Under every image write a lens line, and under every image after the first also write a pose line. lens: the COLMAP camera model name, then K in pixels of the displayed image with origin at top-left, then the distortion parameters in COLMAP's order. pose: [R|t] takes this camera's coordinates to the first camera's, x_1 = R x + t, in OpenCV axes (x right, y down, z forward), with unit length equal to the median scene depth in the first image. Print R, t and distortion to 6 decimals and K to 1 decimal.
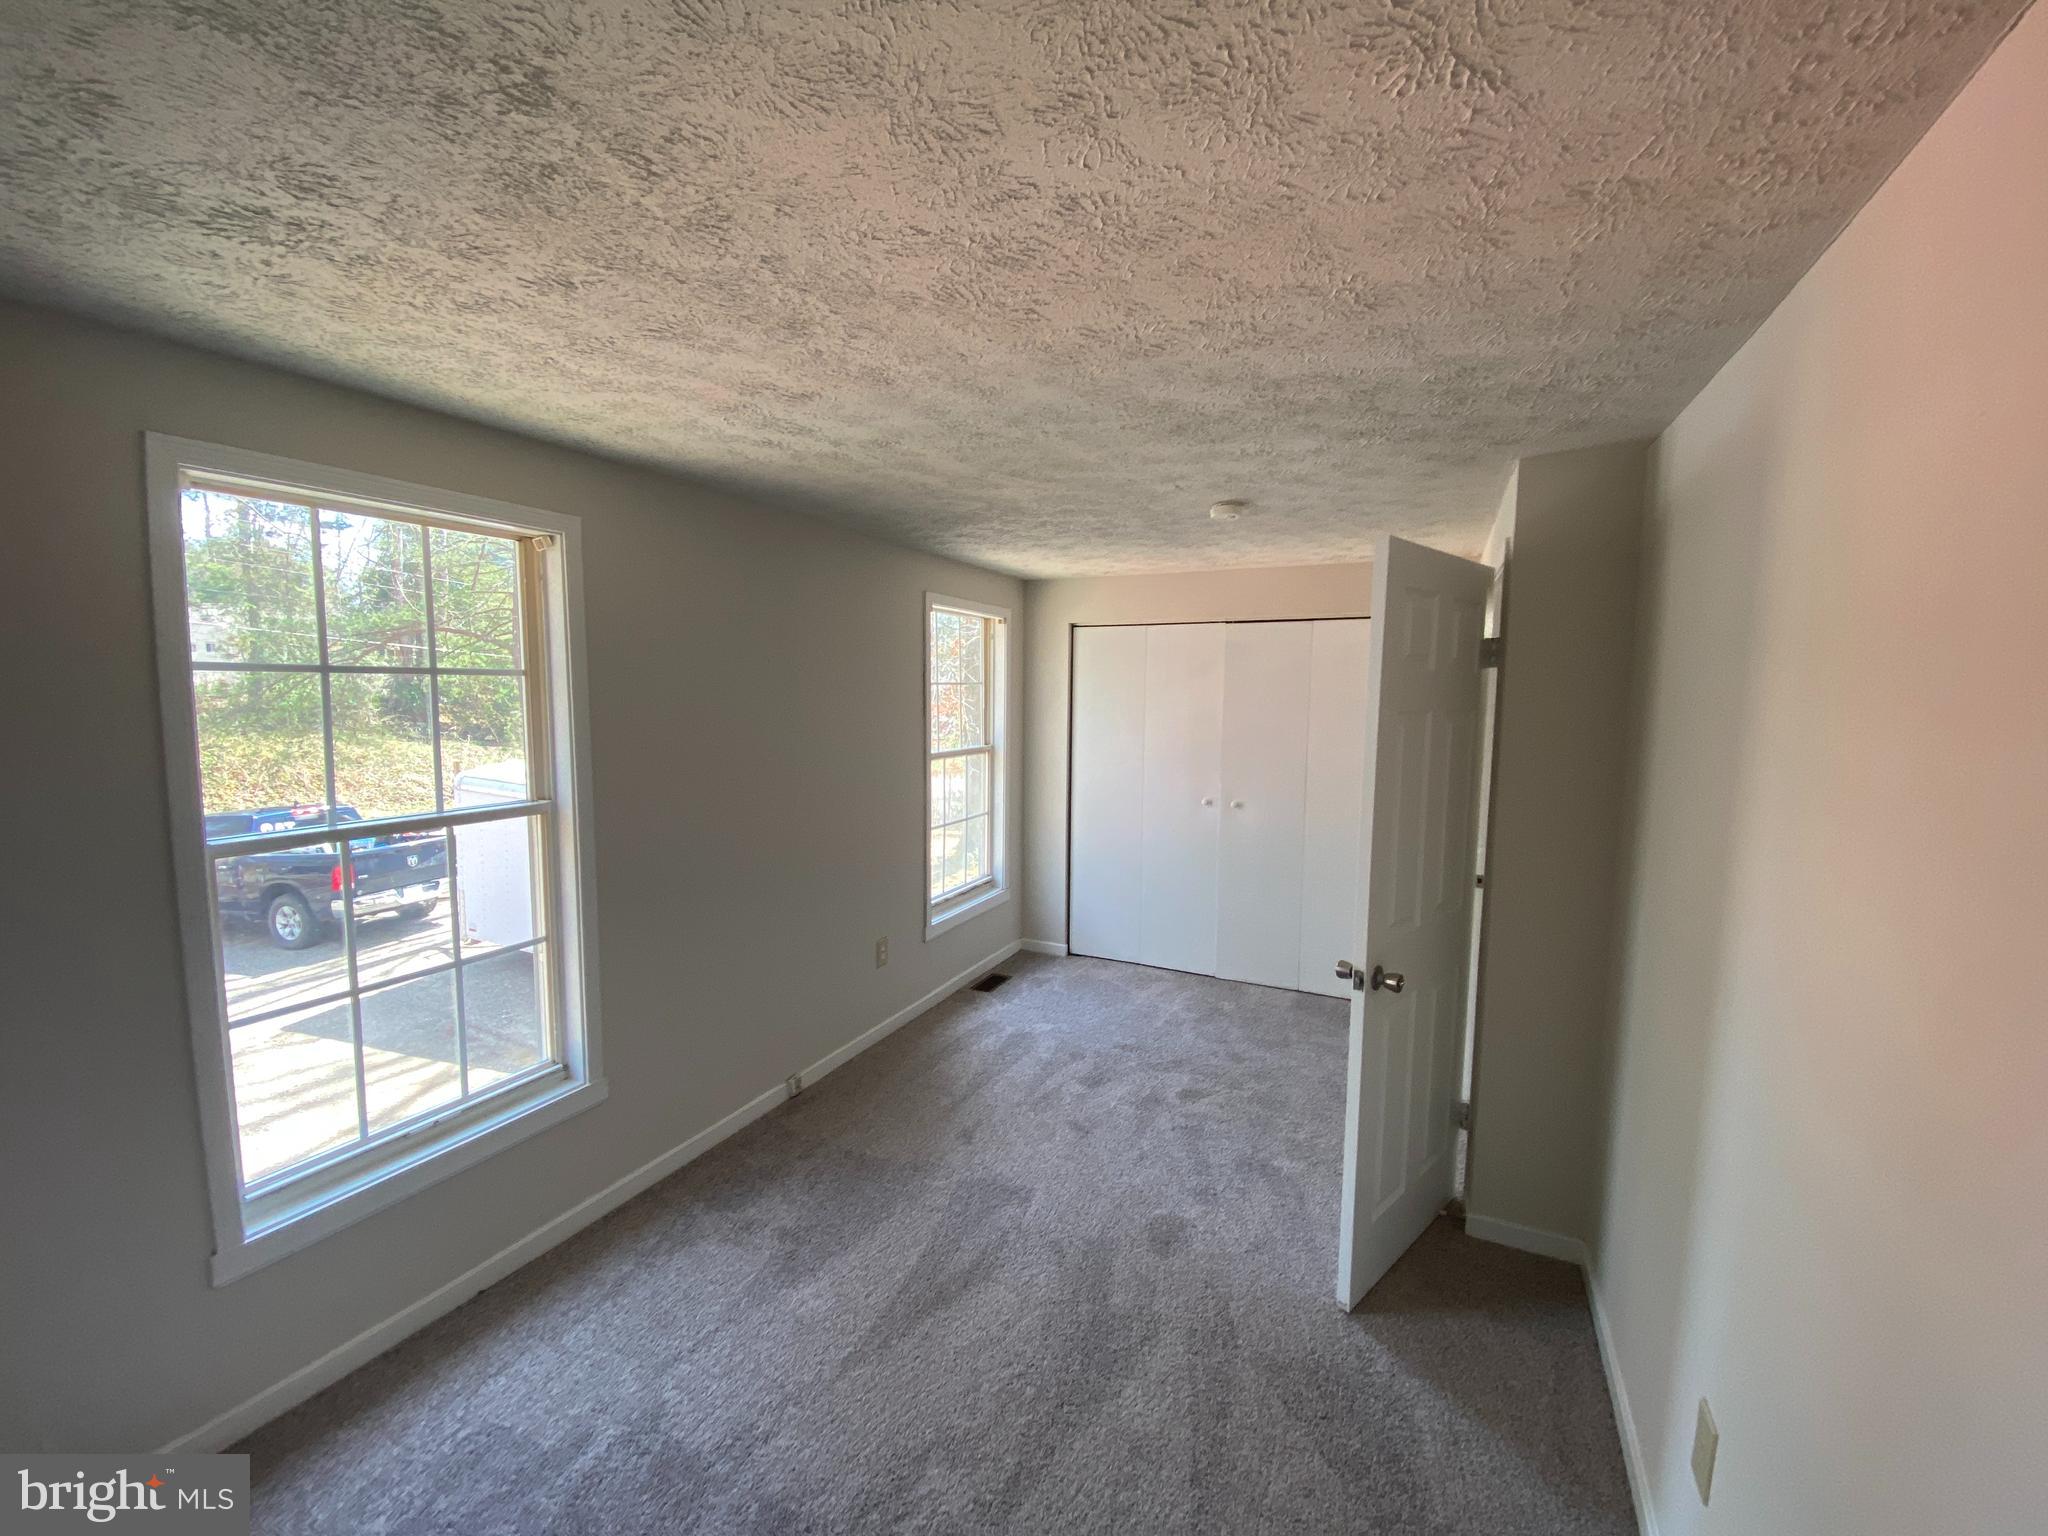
lens RADIAL K [[829.1, 0, 1026.5], [0, 829.1, 768.7], [0, 0, 1]] dist [0.021359, -0.021858]
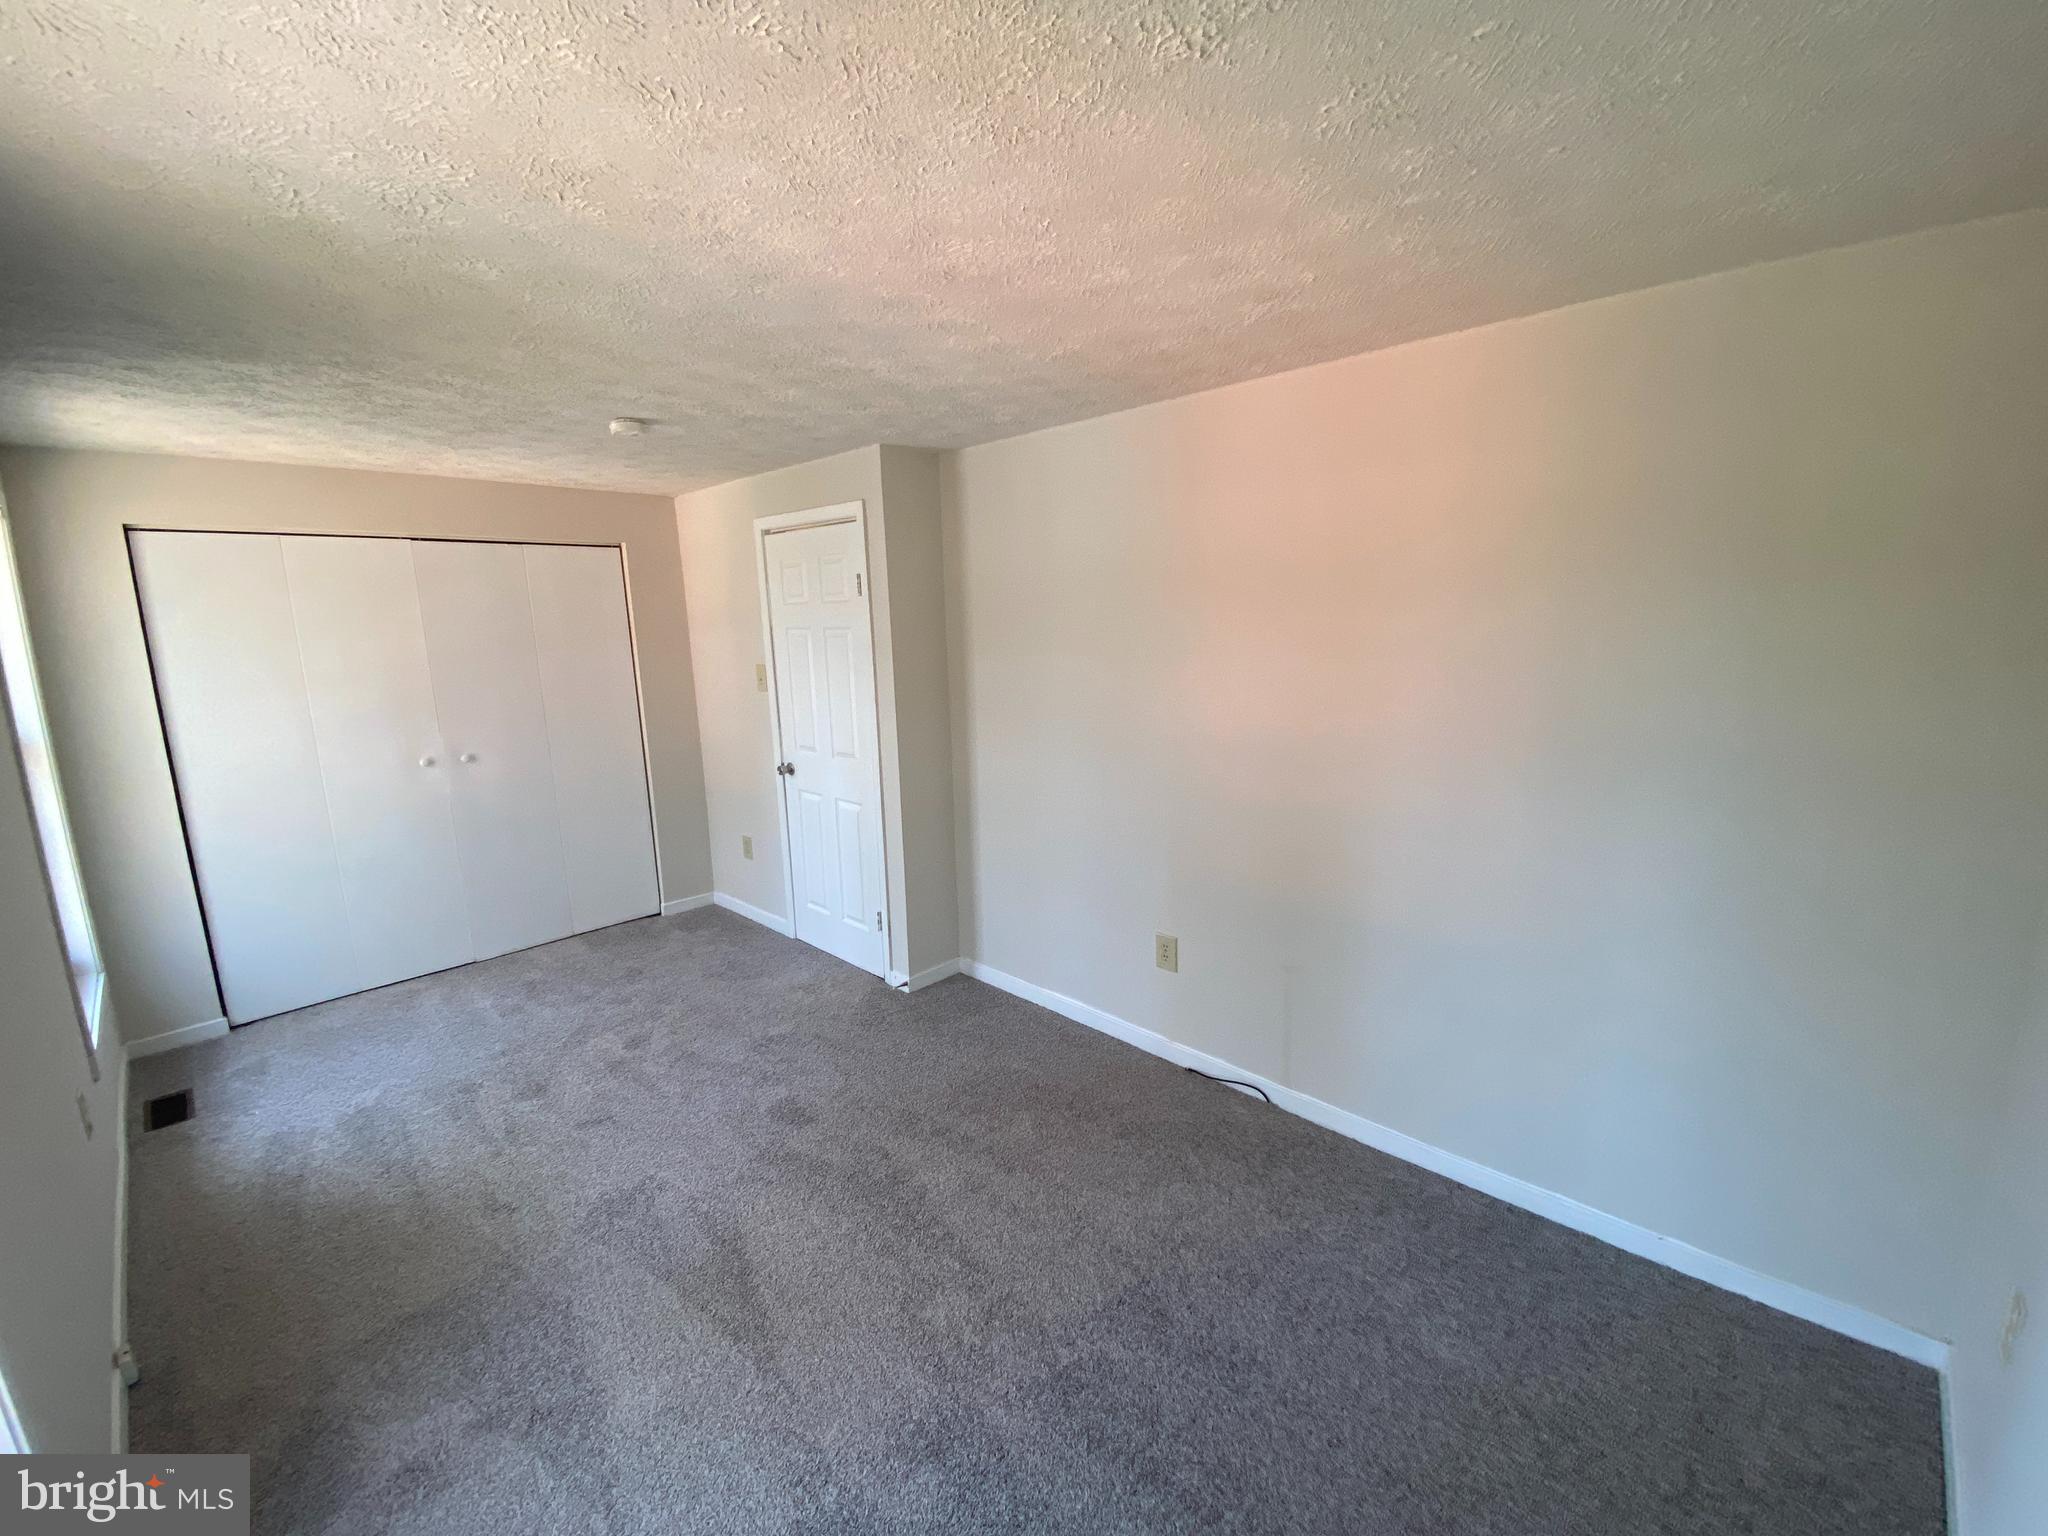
lens RADIAL K [[834.4, 0, 1026.2], [0, 834.4, 767.0], [0, 0, 1]] dist [0.022330, -0.022063]
pose [[0.317168, -0.190936, 0.928950, -0.790233], [0.121969, 0.979601, 0.159703, -0.032646], [-0.940494, 0.062650, 0.333986, 0.364480]]
